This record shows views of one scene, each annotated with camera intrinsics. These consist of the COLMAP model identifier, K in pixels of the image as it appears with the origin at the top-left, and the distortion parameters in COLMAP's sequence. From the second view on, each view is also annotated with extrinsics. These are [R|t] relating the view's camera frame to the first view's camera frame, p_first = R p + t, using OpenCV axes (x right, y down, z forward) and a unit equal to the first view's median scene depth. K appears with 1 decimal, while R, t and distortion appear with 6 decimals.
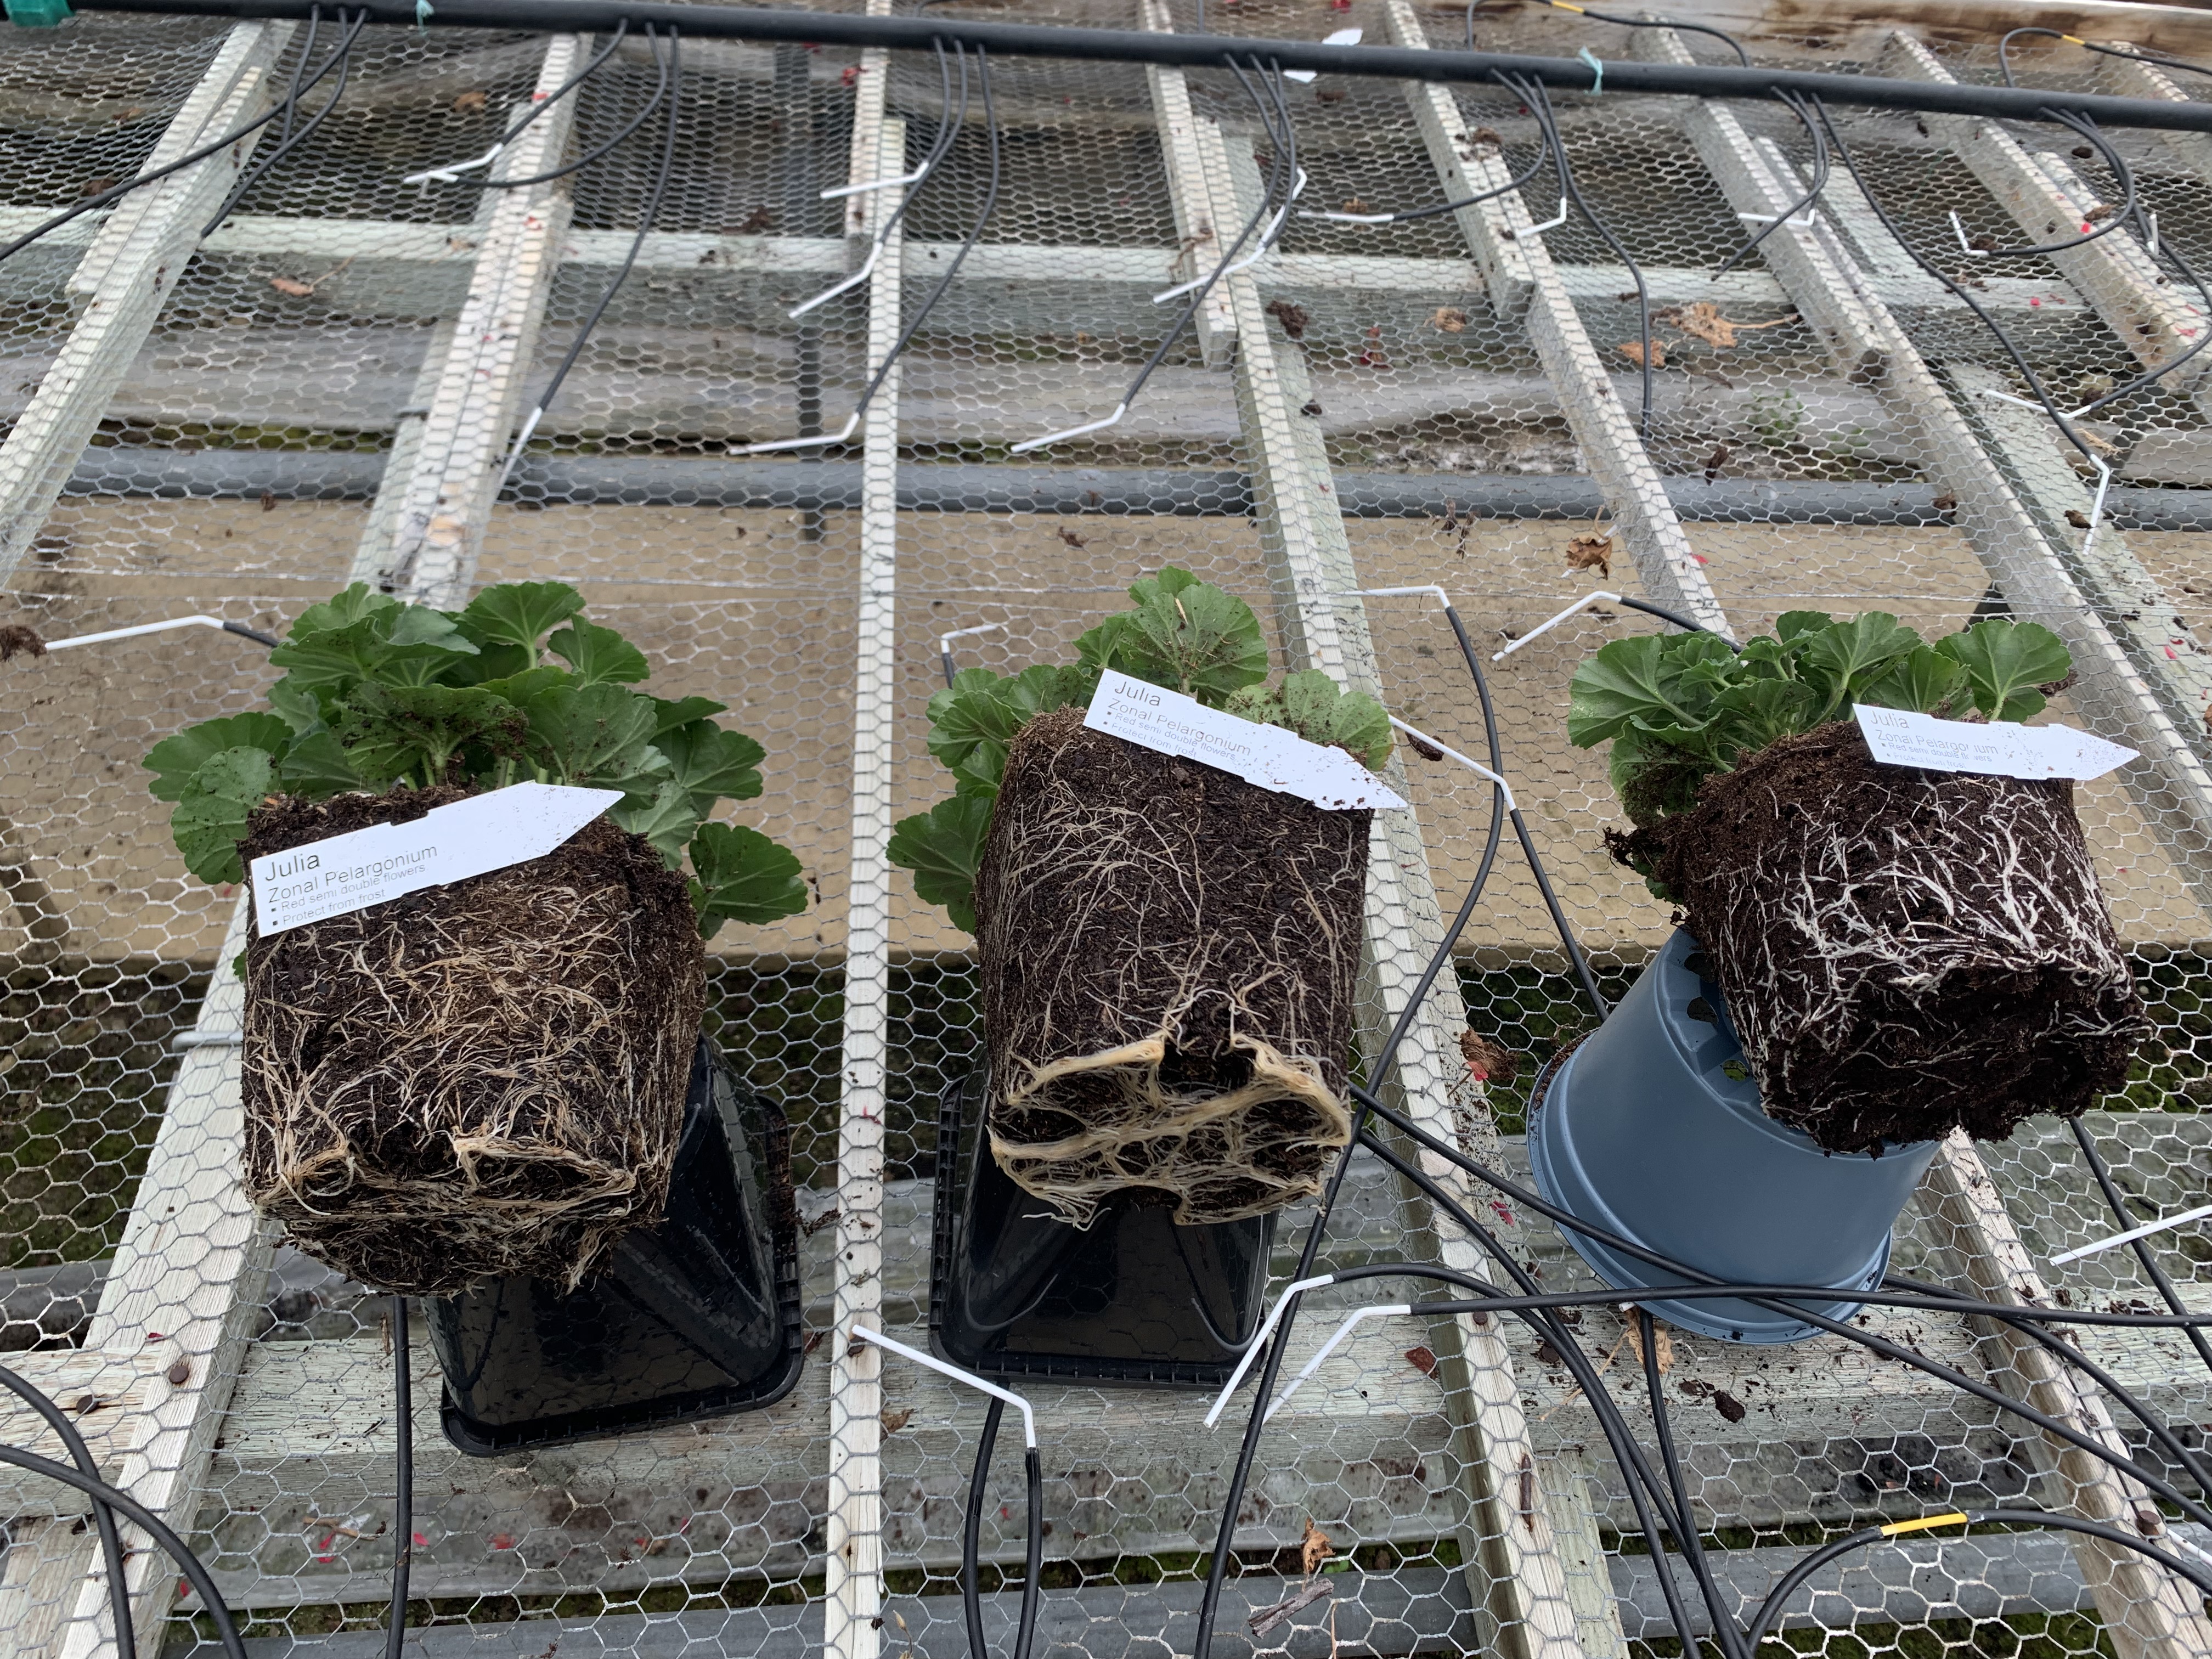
lens RADIAL K [[1729.3, 0, 1091.9], [0, 1729.3, 821.9], [0, 0, 1]] dist [0.000956, 0.003165]
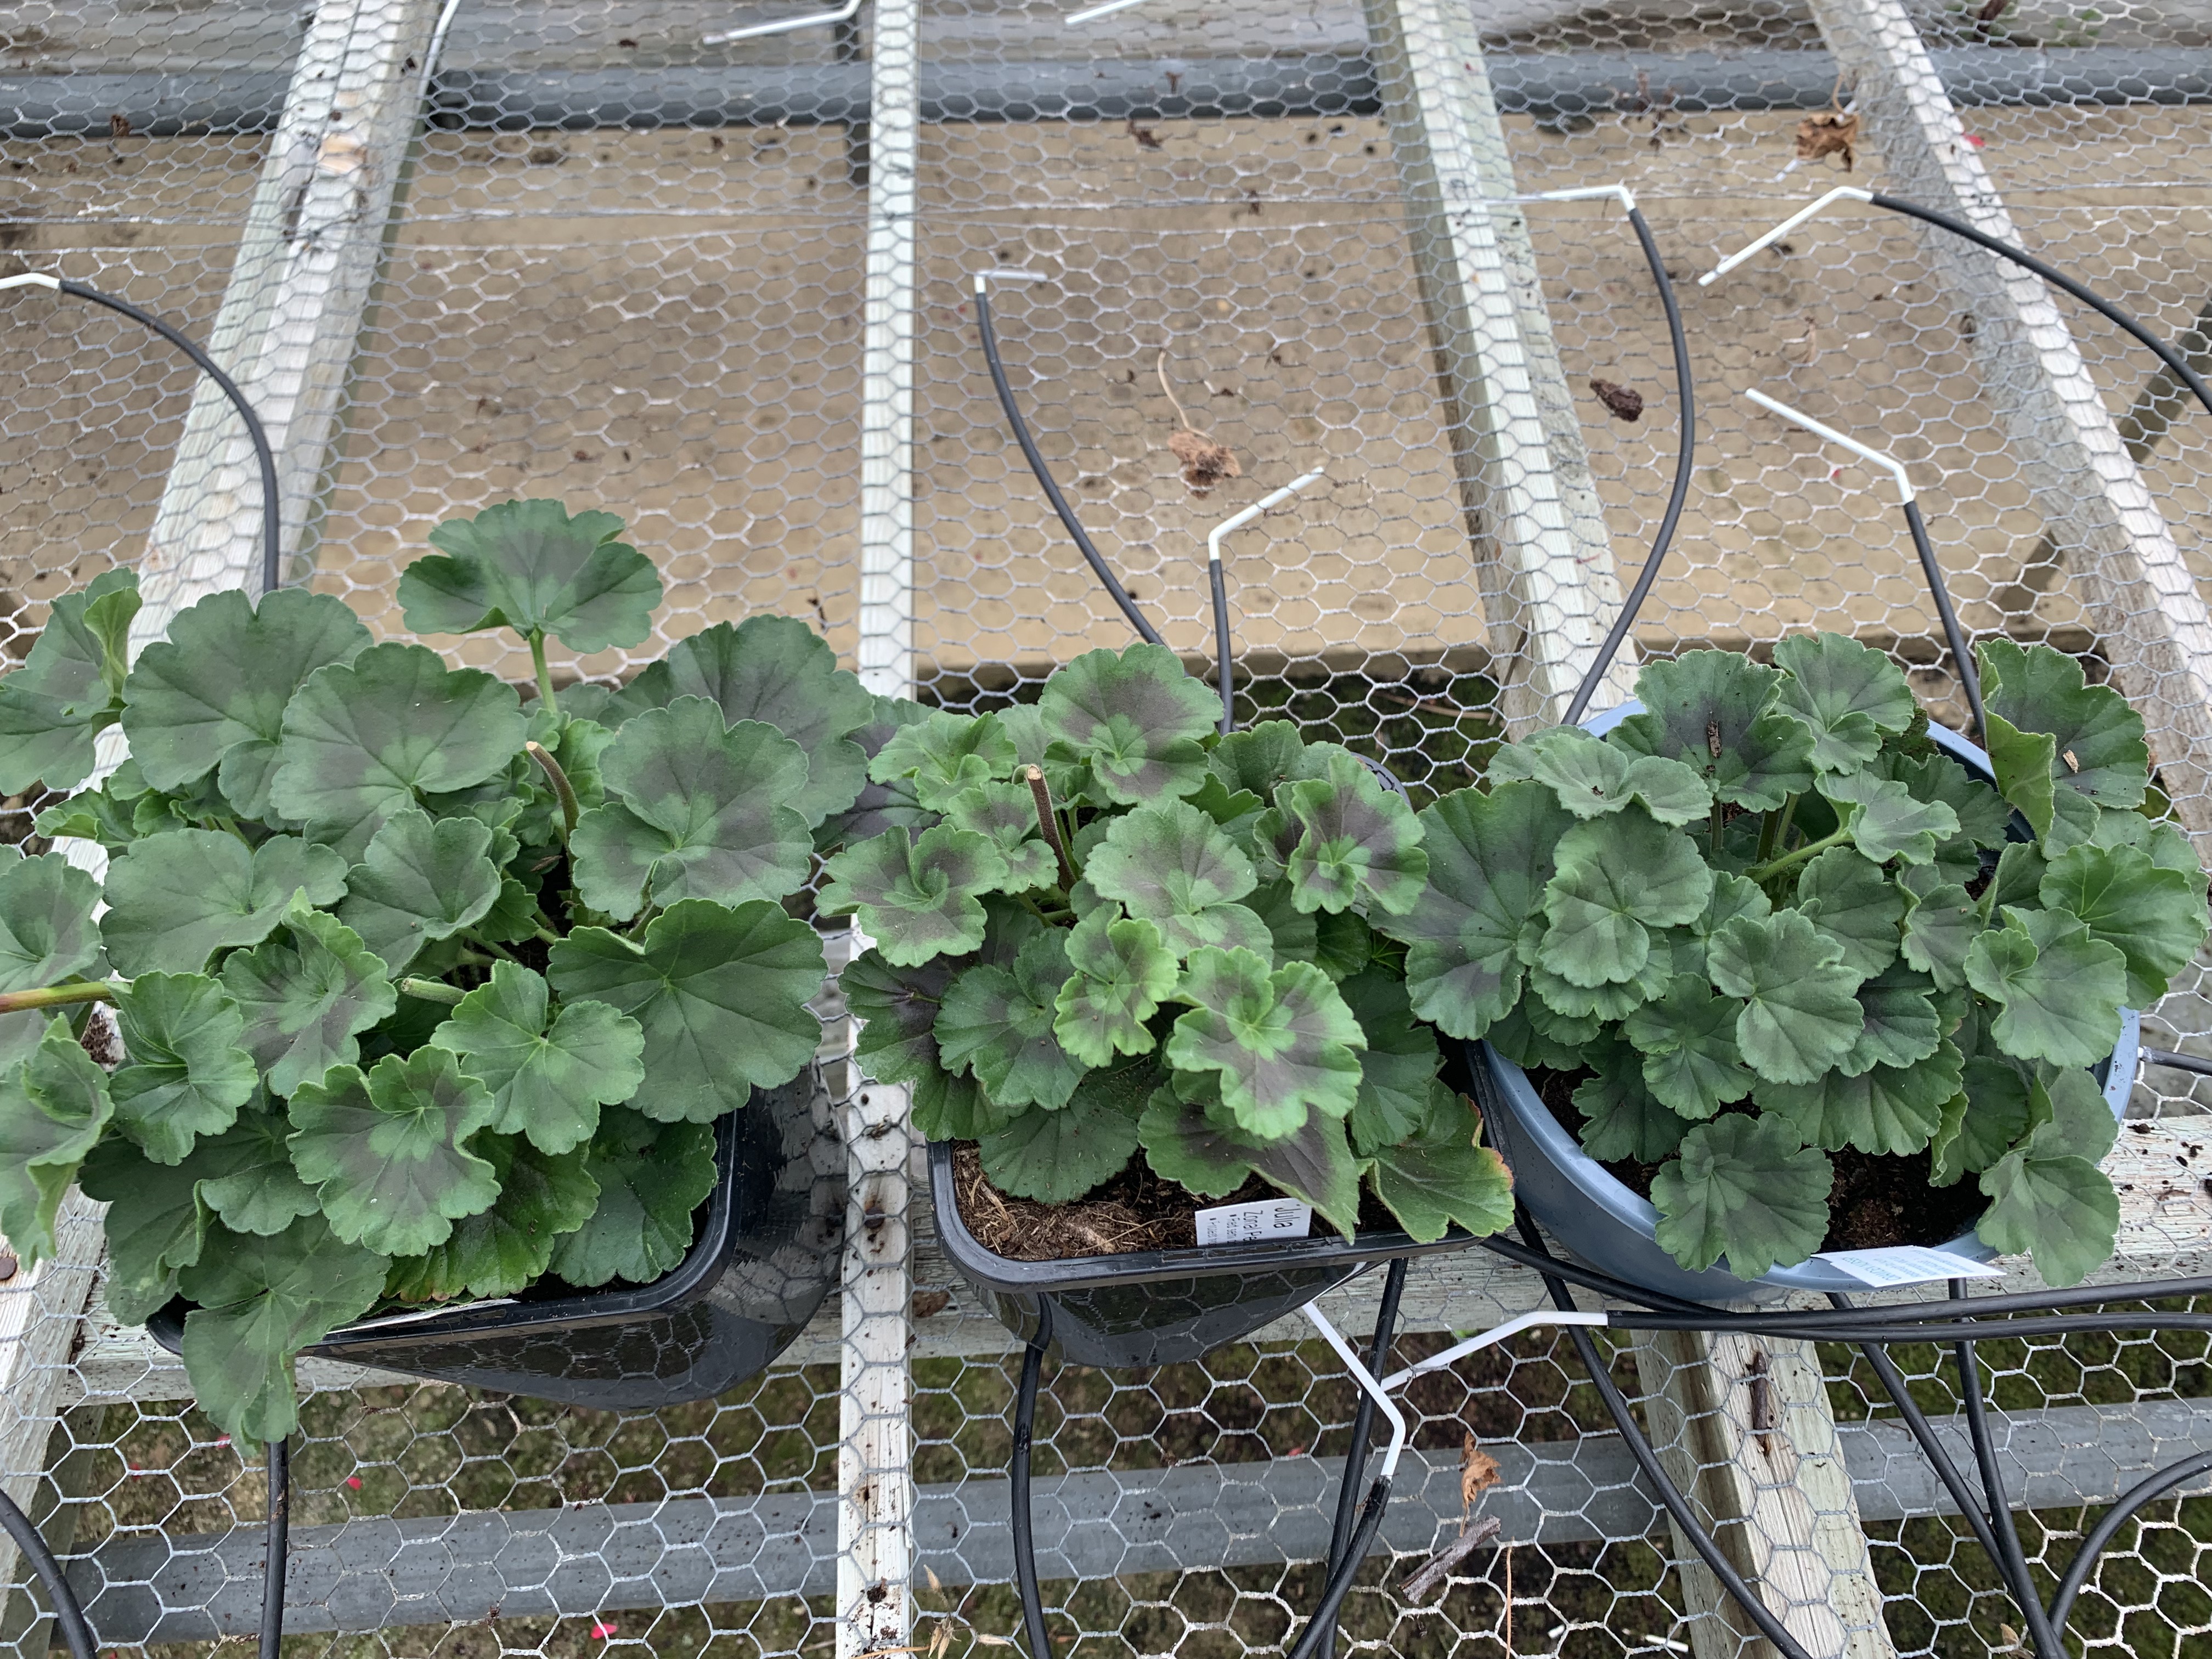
lens RADIAL K [[1729.3, 0, 1091.9], [0, 1729.3, 821.9], [0, 0, 1]] dist [0.000956, 0.003165]
pose [[0.998170, -0.014529, -0.058705, 0.005501], [0.024822, 0.983605, 0.178618, -0.003307], [0.055147, -0.179748, 0.982166, 0.203638]]
